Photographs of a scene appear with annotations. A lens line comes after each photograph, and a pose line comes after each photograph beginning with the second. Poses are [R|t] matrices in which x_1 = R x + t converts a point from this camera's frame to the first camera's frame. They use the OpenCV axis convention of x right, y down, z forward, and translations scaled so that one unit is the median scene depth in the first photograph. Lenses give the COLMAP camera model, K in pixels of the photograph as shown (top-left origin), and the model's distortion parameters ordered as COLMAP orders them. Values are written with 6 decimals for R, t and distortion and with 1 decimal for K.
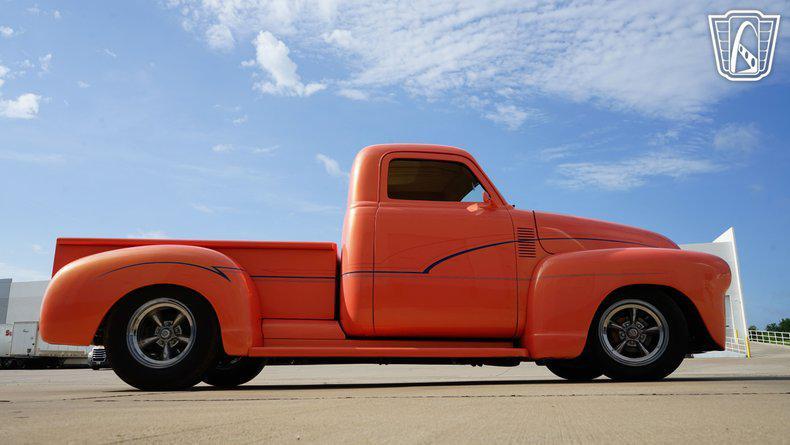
lens RADIAL K [[634.2, 0, 394.3], [0, 634.2, 243.4], [0, 0, 1]] dist [-0.002416, -0.002113]
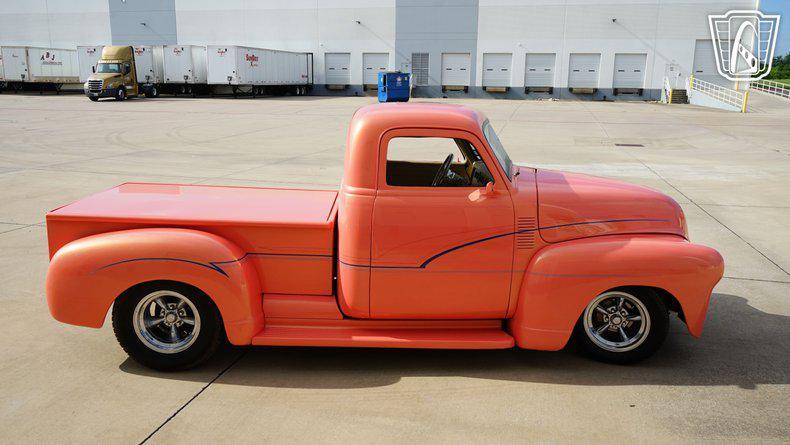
lens RADIAL K [[626.0, 0, 396.1], [0, 626.0, 242.8], [0, 0, 1]] dist [-0.002726, -0.004422]
pose [[0.999523, 0.027905, 0.013255, -0.006199], [-0.030892, 0.906758, 0.420518, -0.400851], [-0.000285, -0.420727, 0.907187, 0.112689]]
